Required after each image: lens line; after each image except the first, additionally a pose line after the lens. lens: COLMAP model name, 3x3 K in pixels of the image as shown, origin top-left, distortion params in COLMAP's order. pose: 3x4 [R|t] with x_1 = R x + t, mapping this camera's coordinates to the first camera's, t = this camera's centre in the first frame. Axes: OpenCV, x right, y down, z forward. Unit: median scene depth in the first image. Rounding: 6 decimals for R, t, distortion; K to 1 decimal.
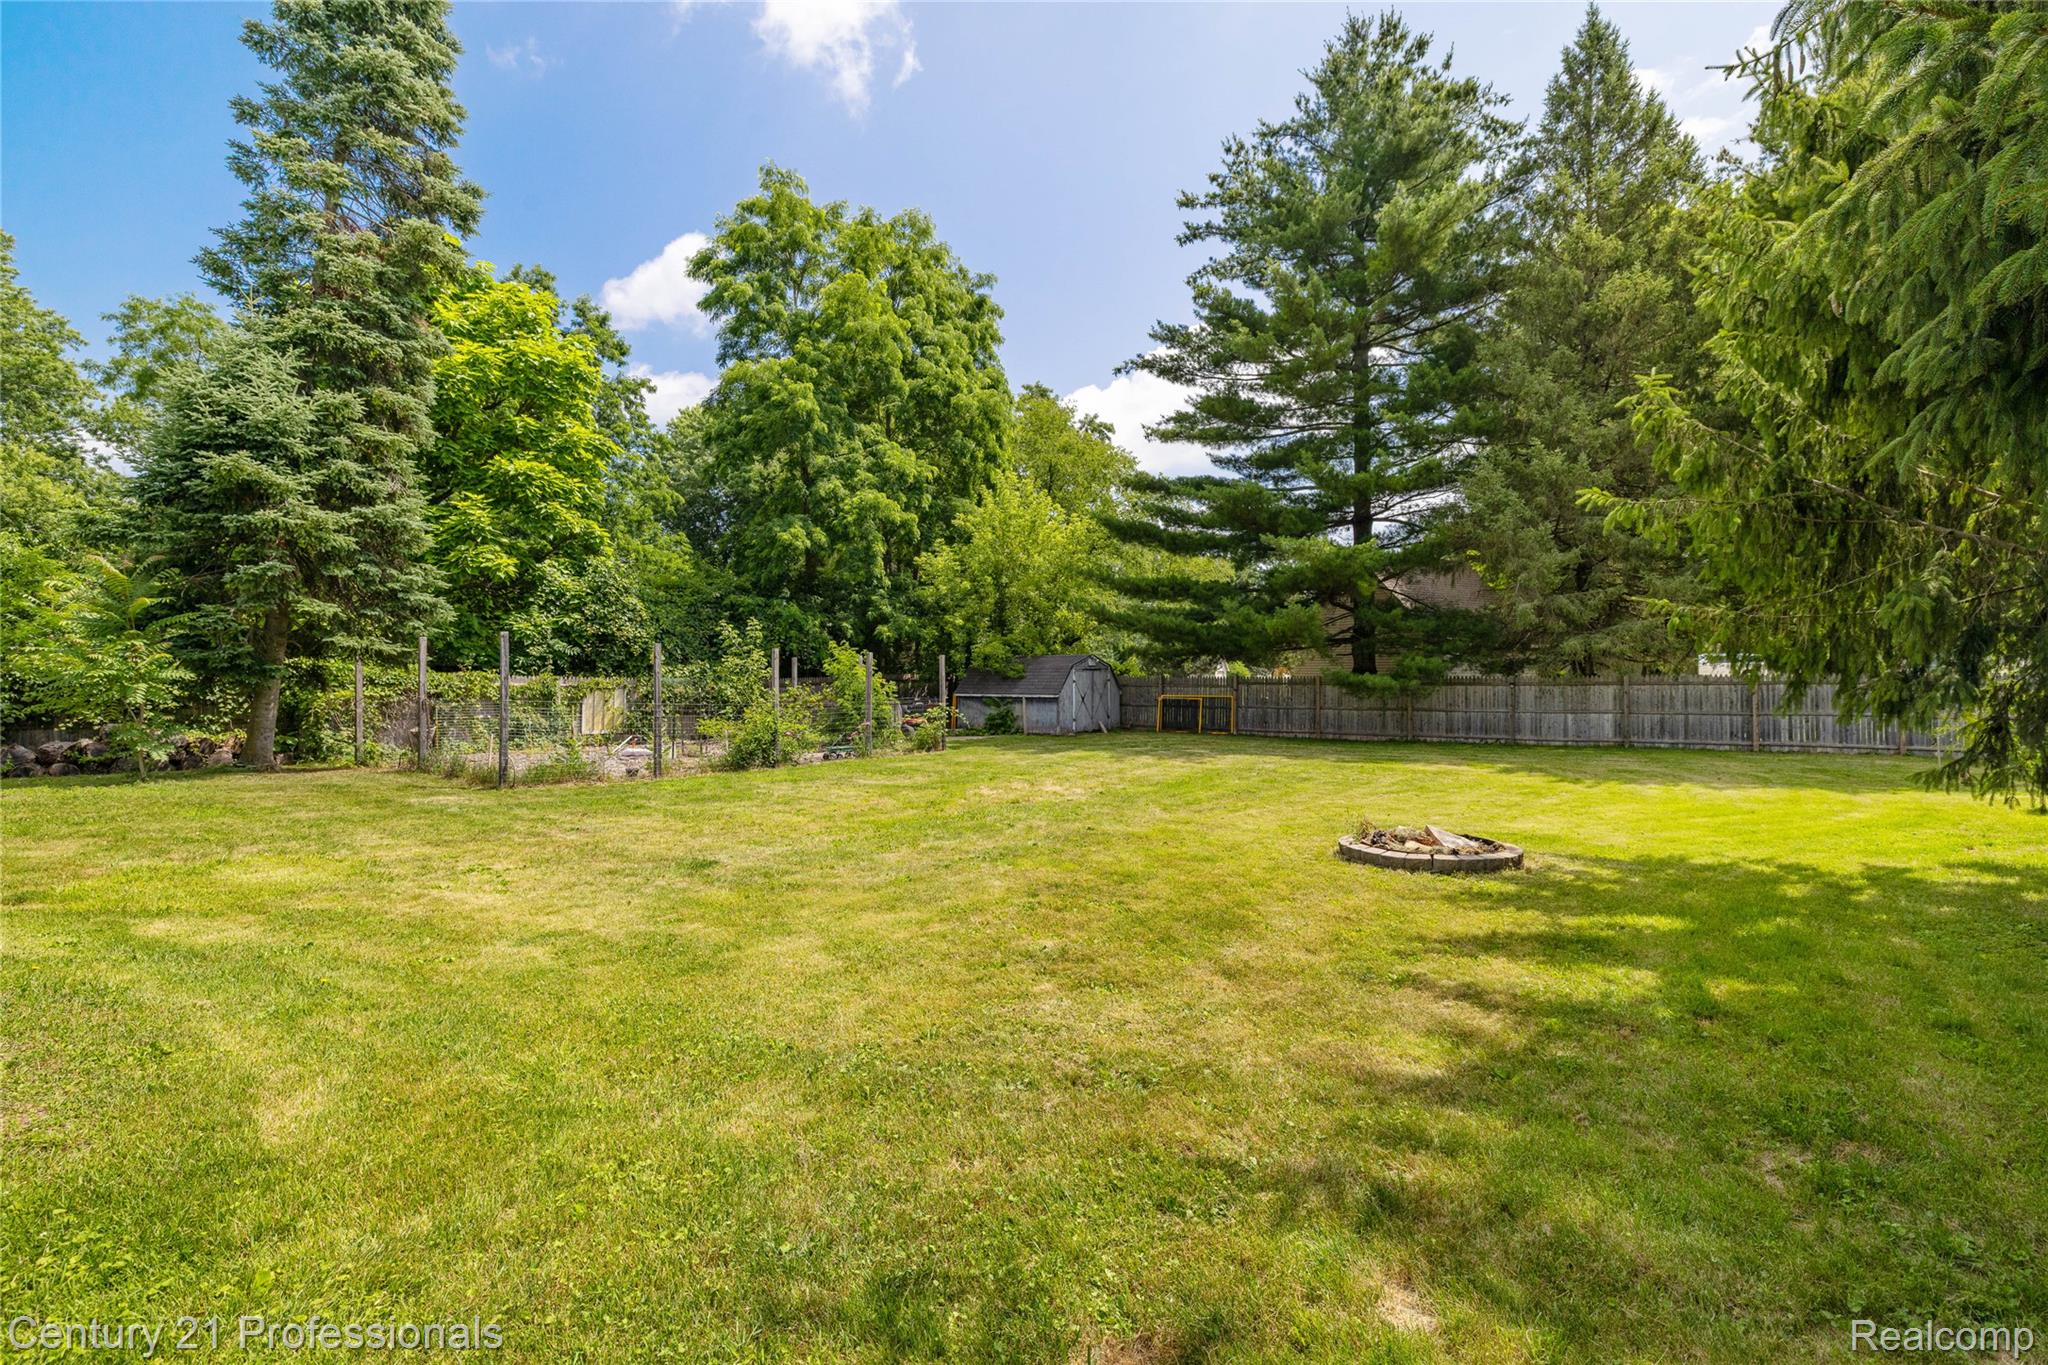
lens RADIAL K [[933.7, 0, 1023.9], [0, 933.7, 666.3], [0, 0, 1]] dist [0.002158, -0.000496]
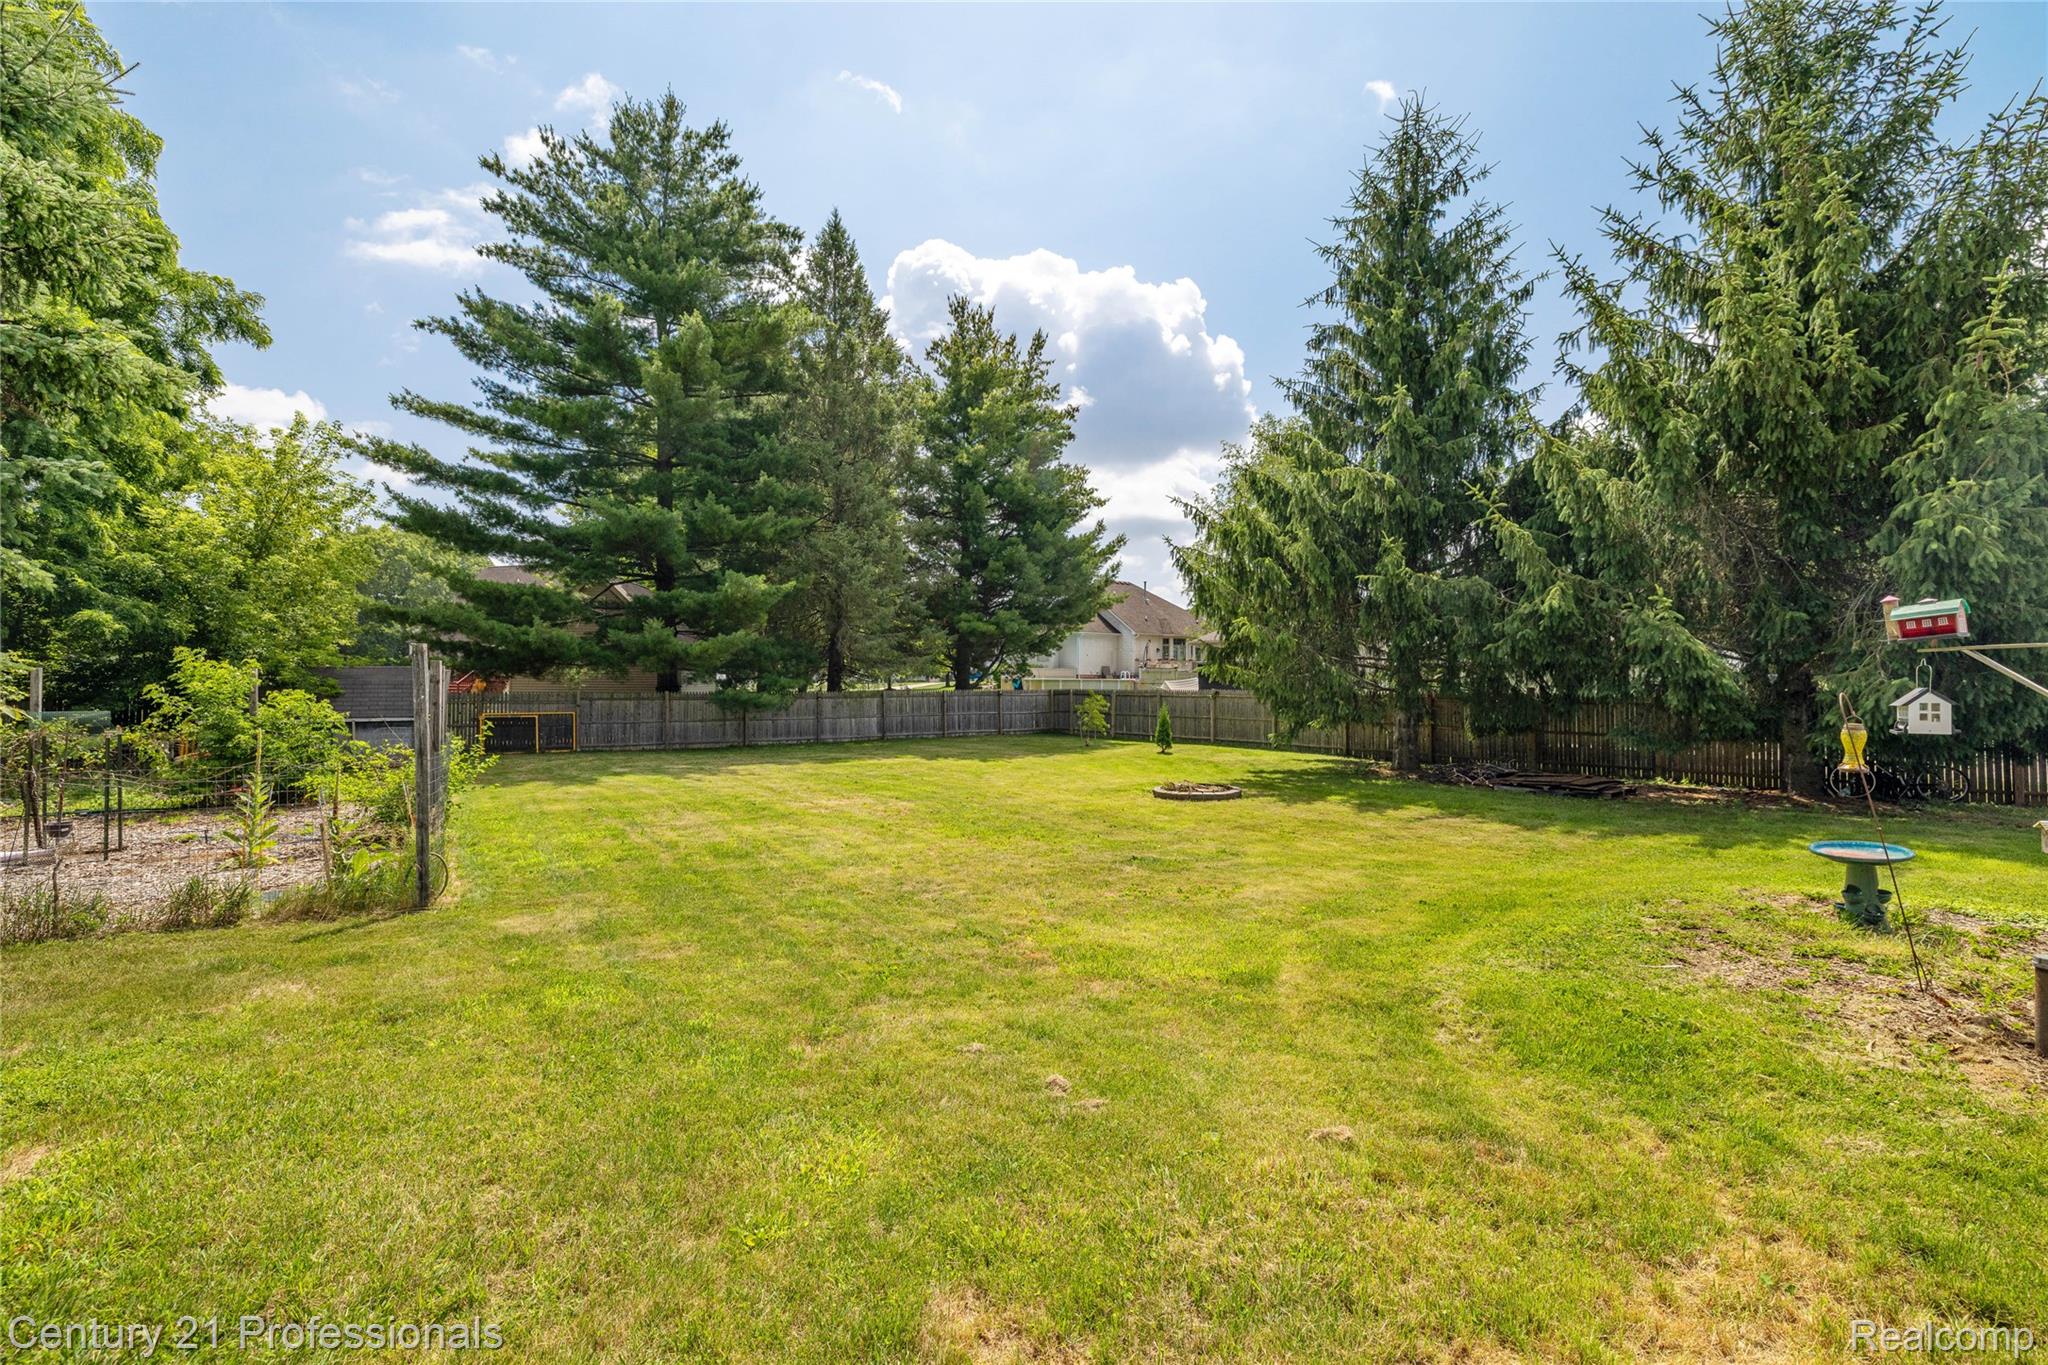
lens RADIAL K [[869.2, 0, 1025.6], [0, 869.2, 674.5], [0, 0, 1]] dist [-0.003443, -0.000198]
pose [[0.377168, 0.012215, 0.926064, -0.534509], [-0.011453, 0.999898, -0.008524, -0.006778], [-0.926074, -0.007391, 0.377269, 0.274656]]
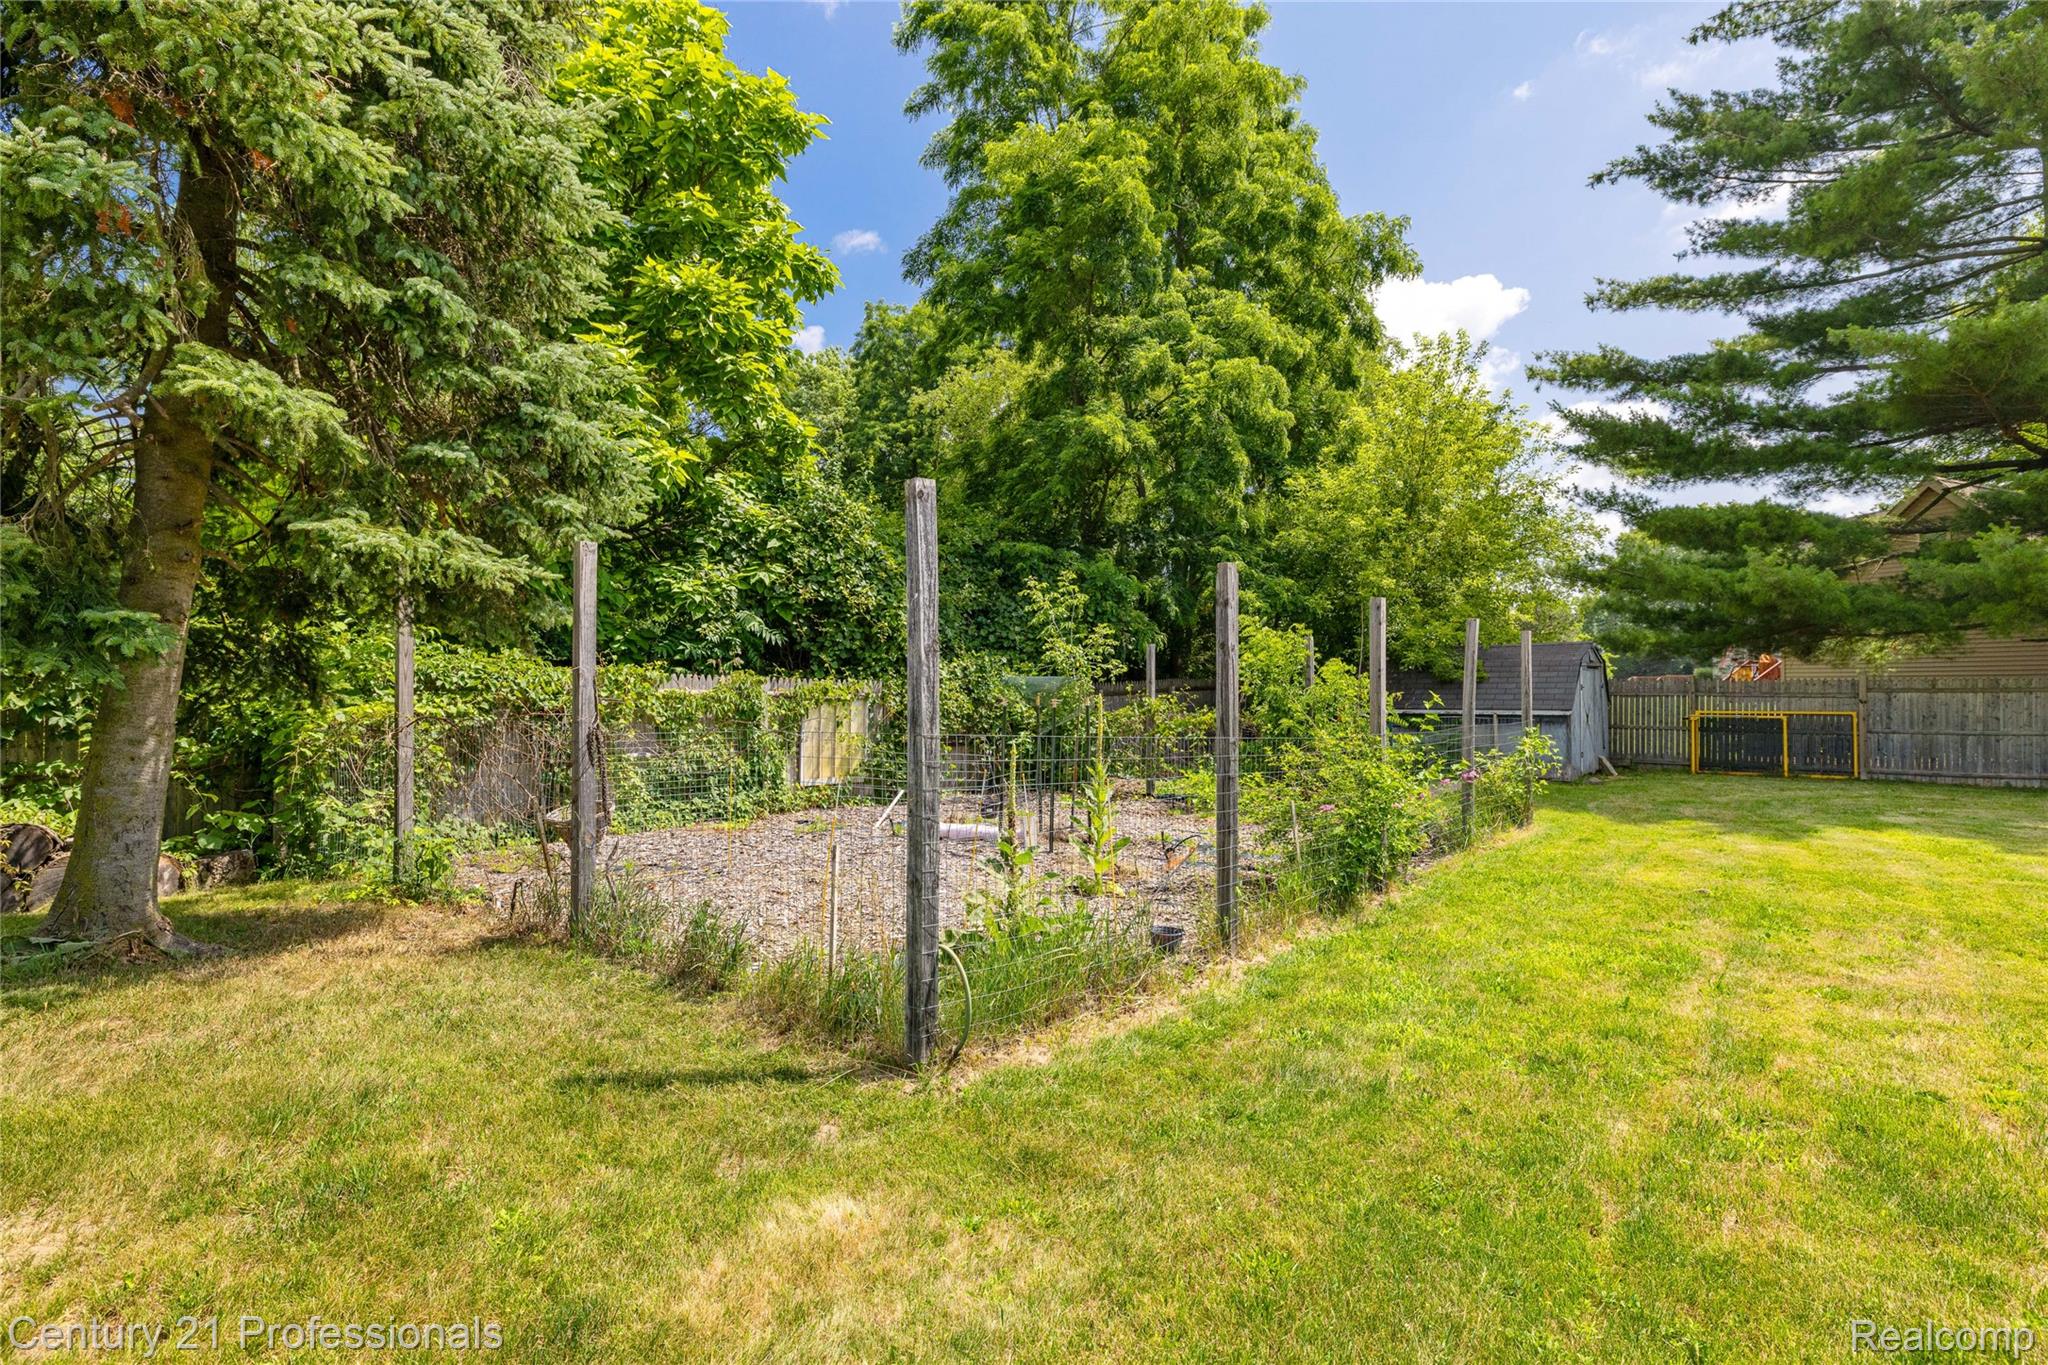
lens RADIAL K [[1010.4, 0, 1019.4], [0, 1010.4, 678.8], [0, 0, 1]] dist [0.001588, -0.000594]
pose [[0.997755, -0.002775, -0.066912, -0.302764], [0.002727, 0.999996, -0.000800, 0.012188], [0.066914, 0.000616, 0.997759, 0.422872]]
